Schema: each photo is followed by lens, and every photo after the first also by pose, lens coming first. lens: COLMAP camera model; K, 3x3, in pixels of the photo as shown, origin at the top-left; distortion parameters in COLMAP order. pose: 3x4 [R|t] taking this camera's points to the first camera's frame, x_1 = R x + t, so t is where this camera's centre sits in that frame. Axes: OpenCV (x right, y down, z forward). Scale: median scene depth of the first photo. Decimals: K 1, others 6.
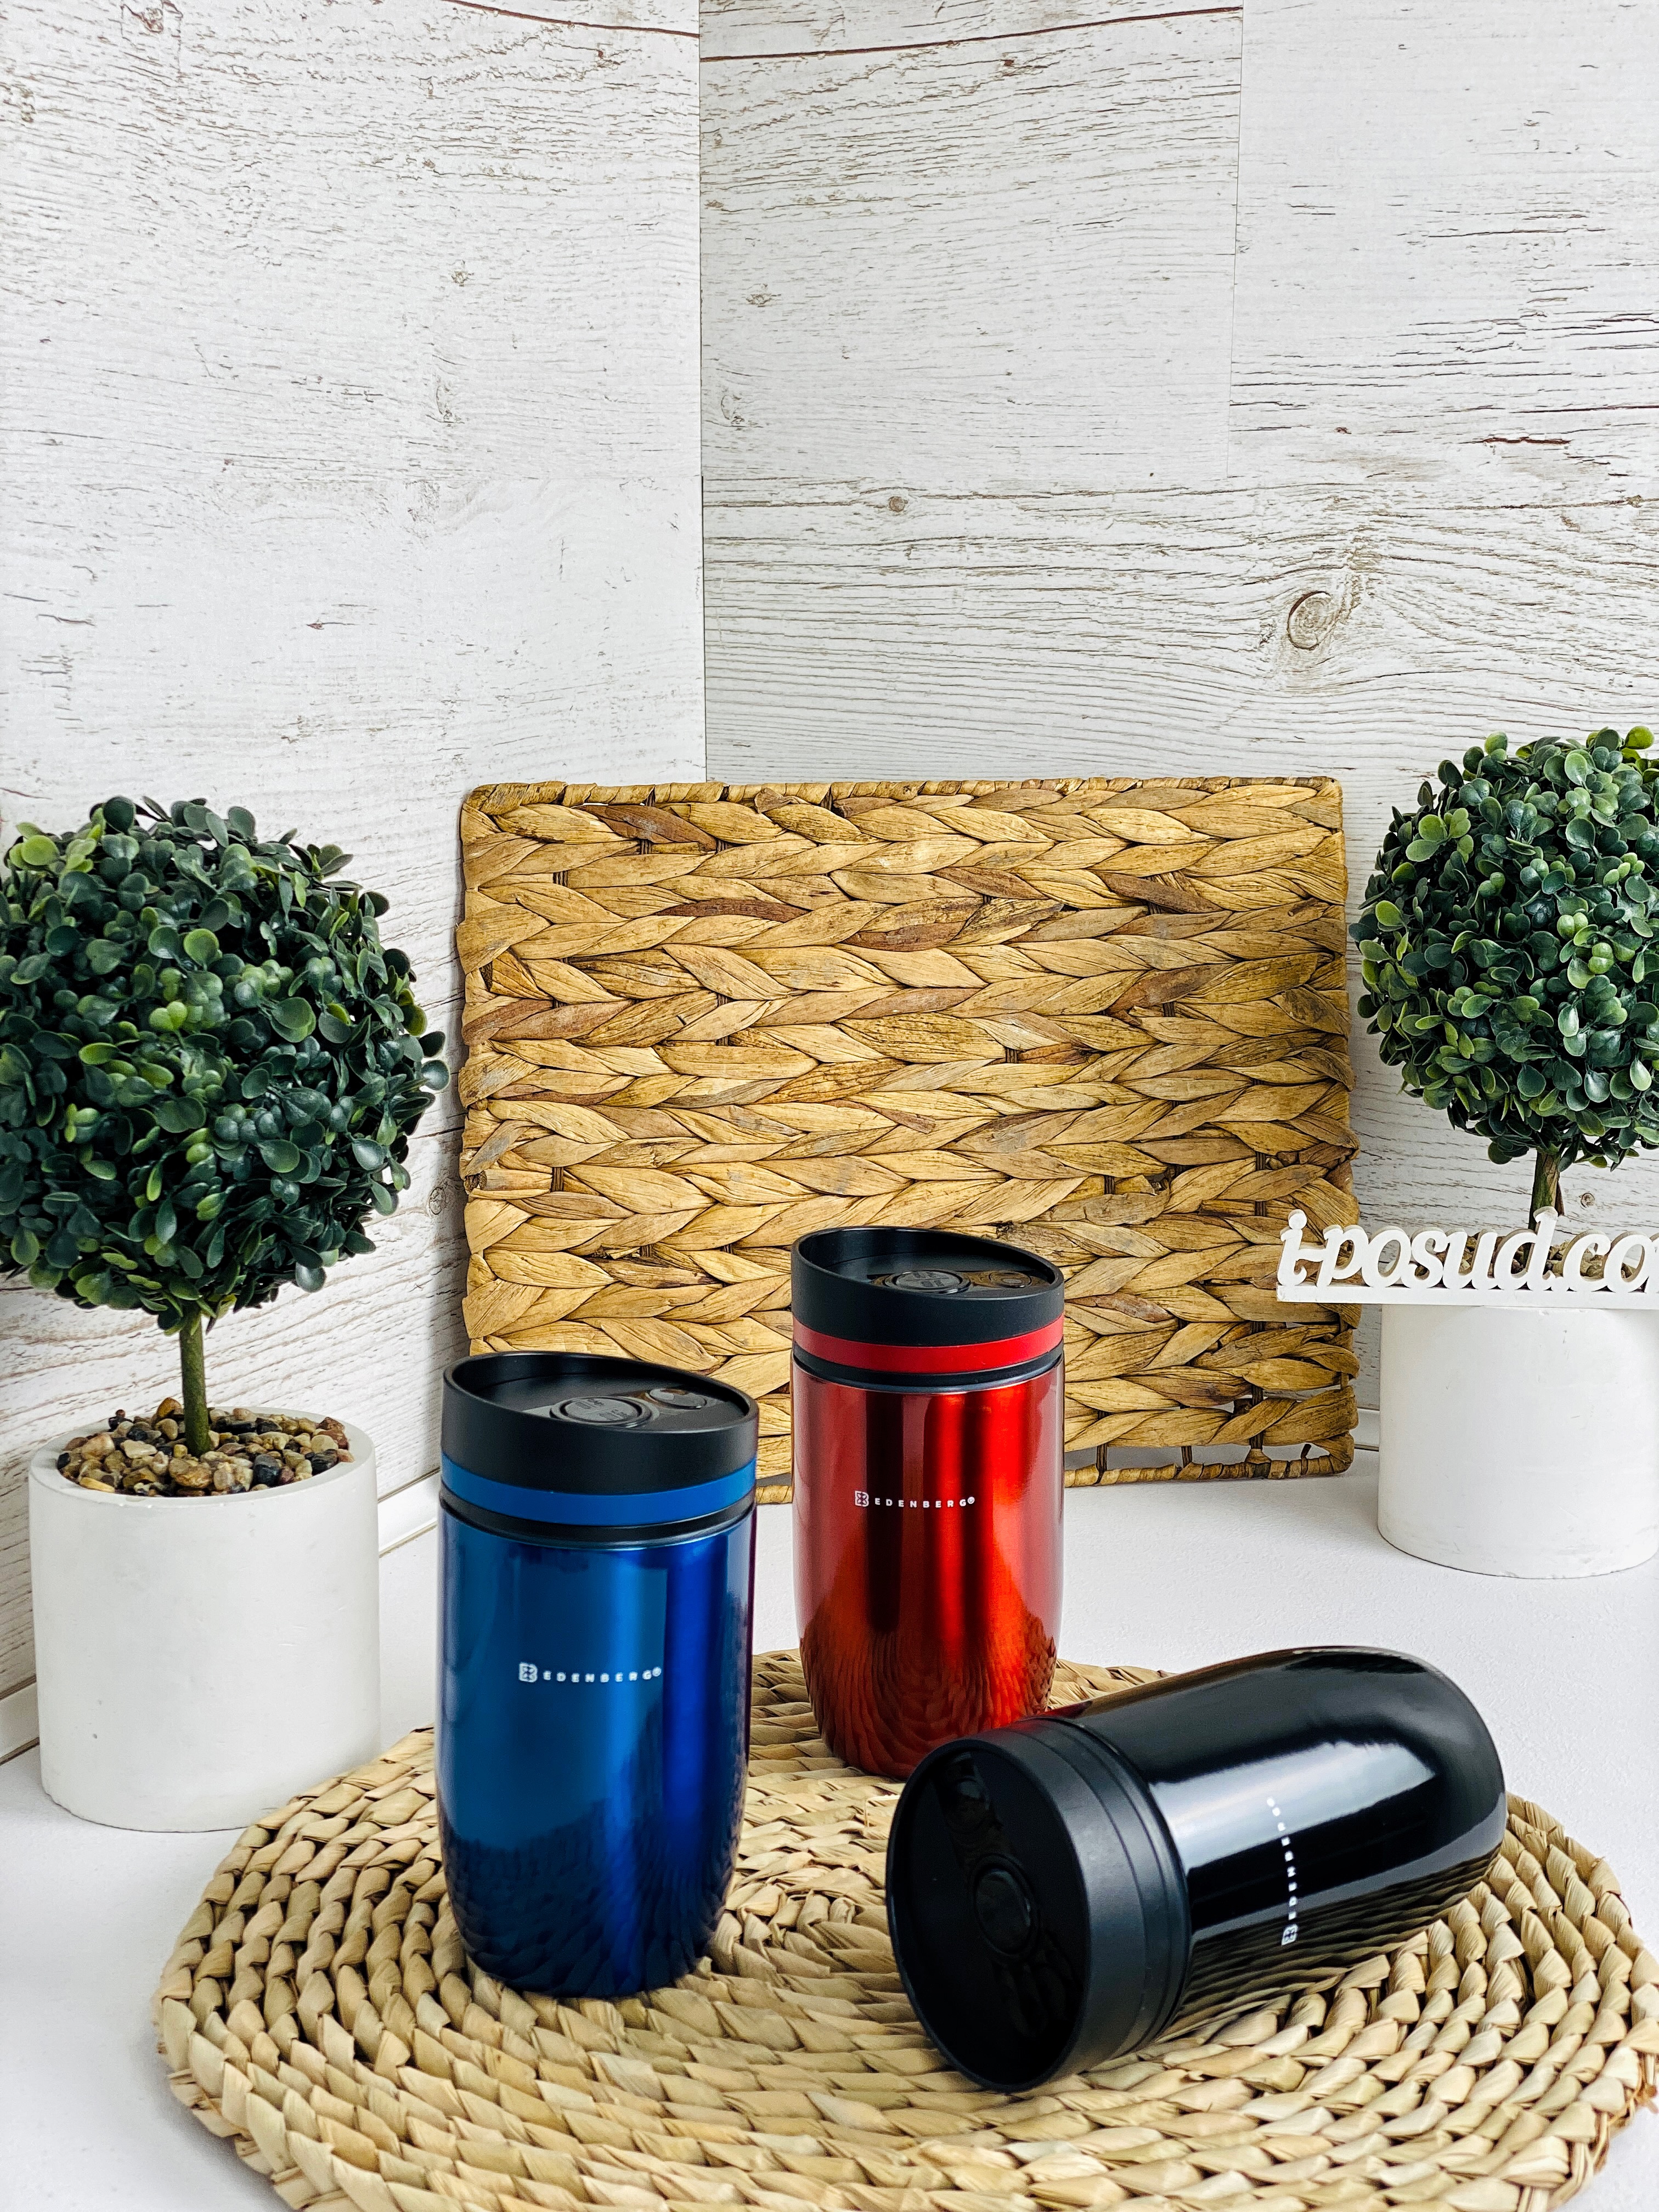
lens RADIAL K [[3397.5, 0, 827.5], [0, 3397.5, 1103.6], [0, 0, 1]] dist [0.071749, 0.000000]
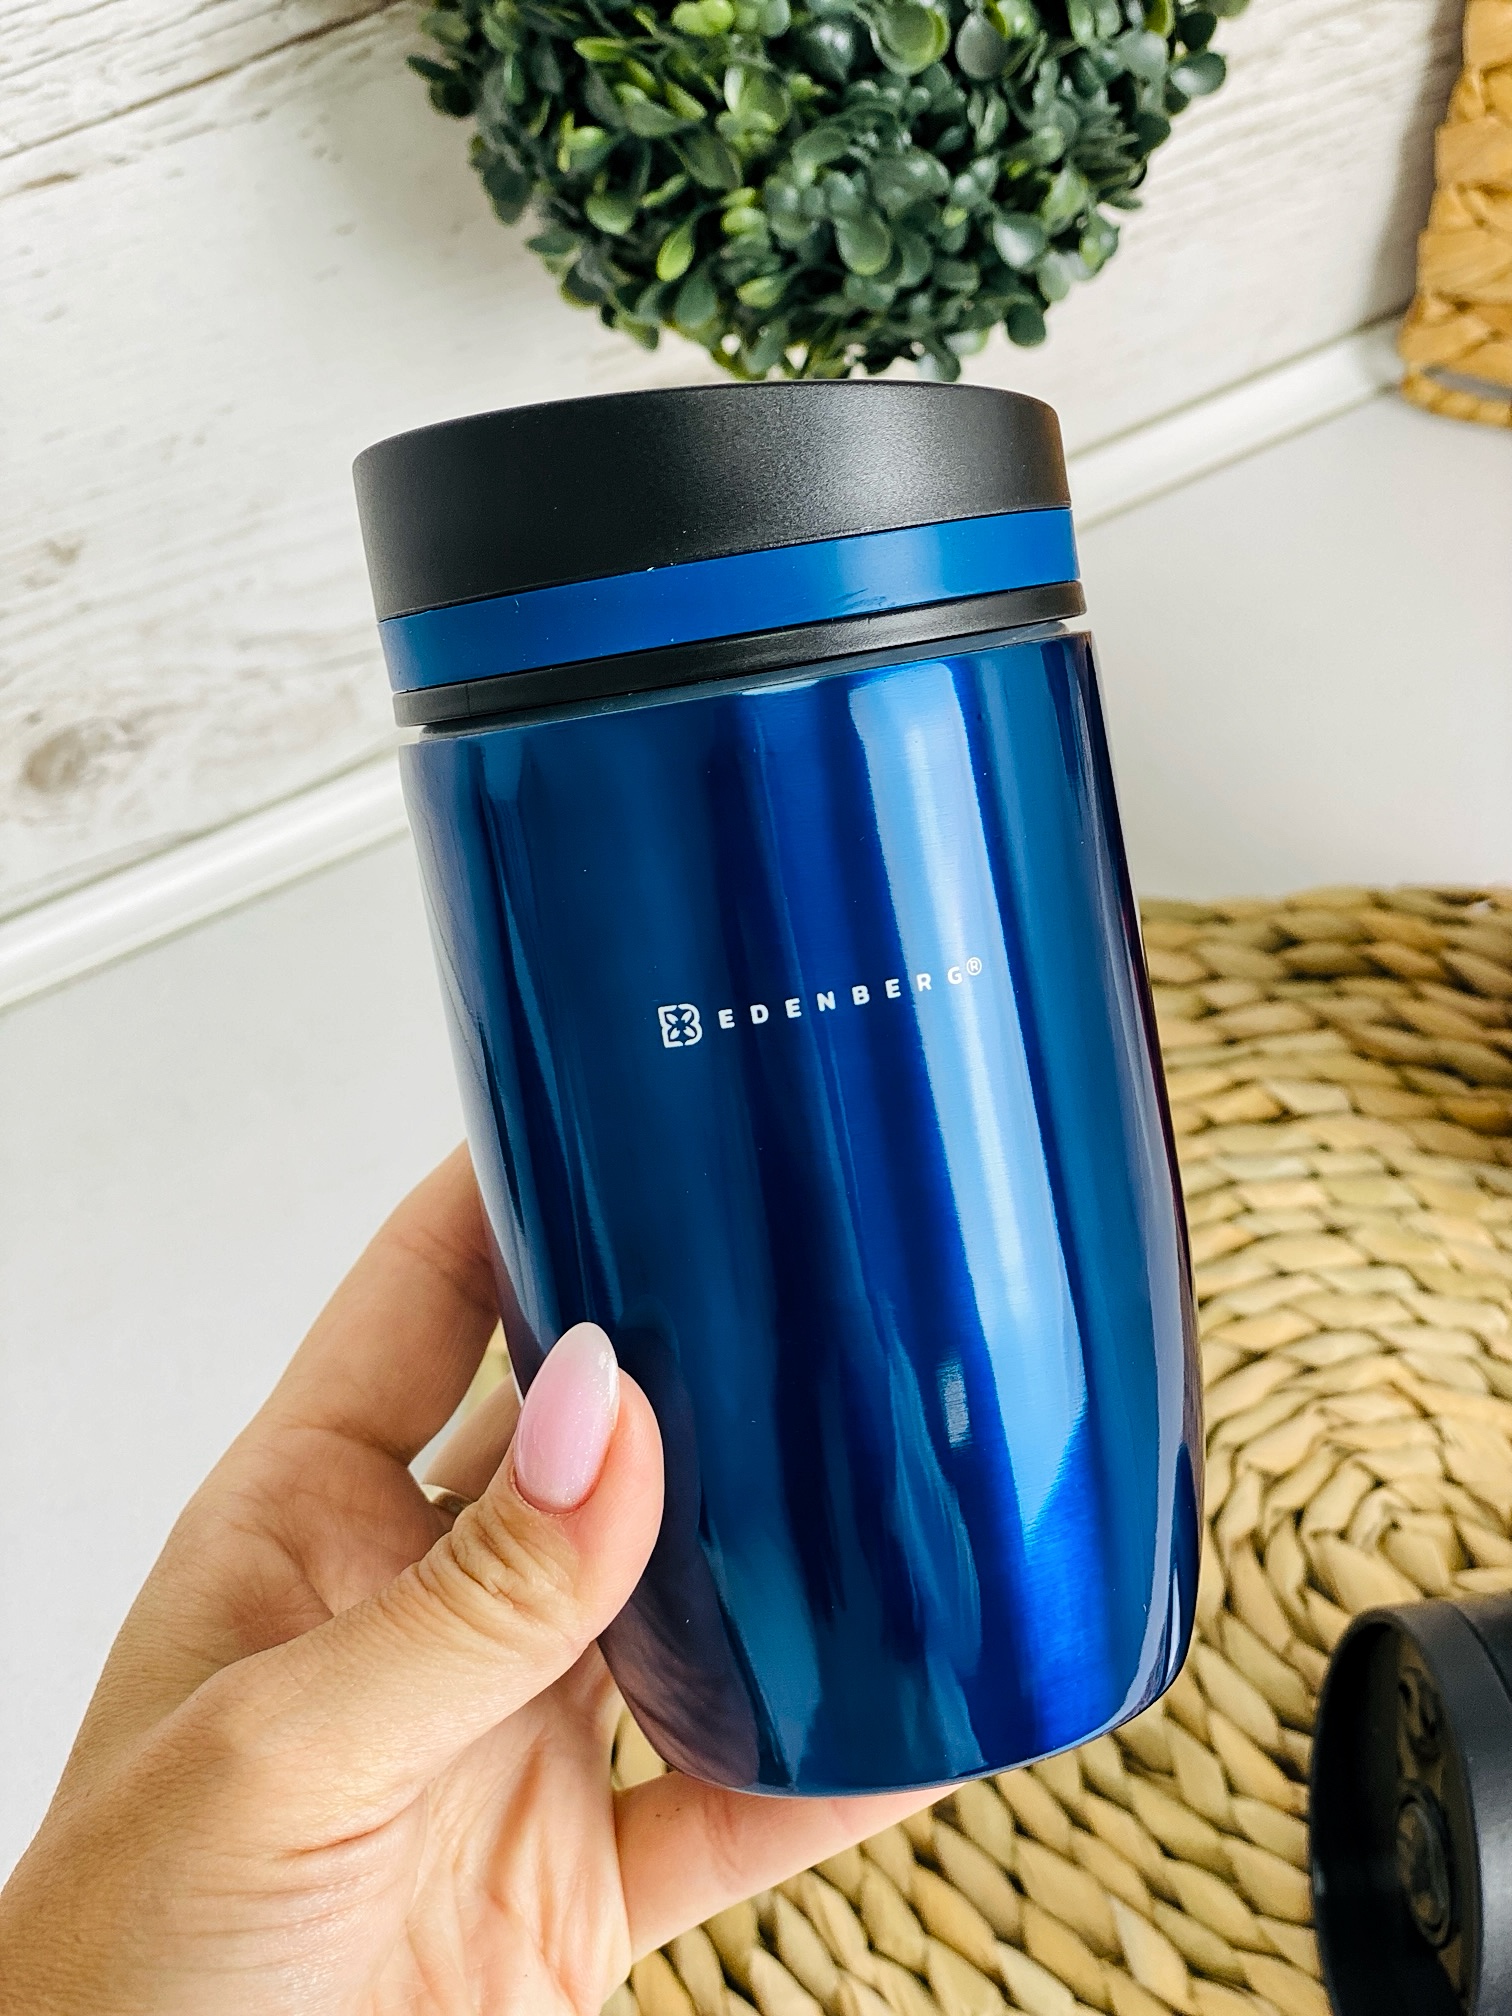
lens RADIAL K [[3096.5, 0, 786.7], [0, 3096.5, 981.0], [0, 0, 1]] dist [0.071749, 0.000000]
pose [[0.873201, 0.339460, -0.349696, 0.067735], [-0.090942, 0.818420, 0.567378, -0.168571], [0.478800, -0.463633, 0.745516, 0.394862]]
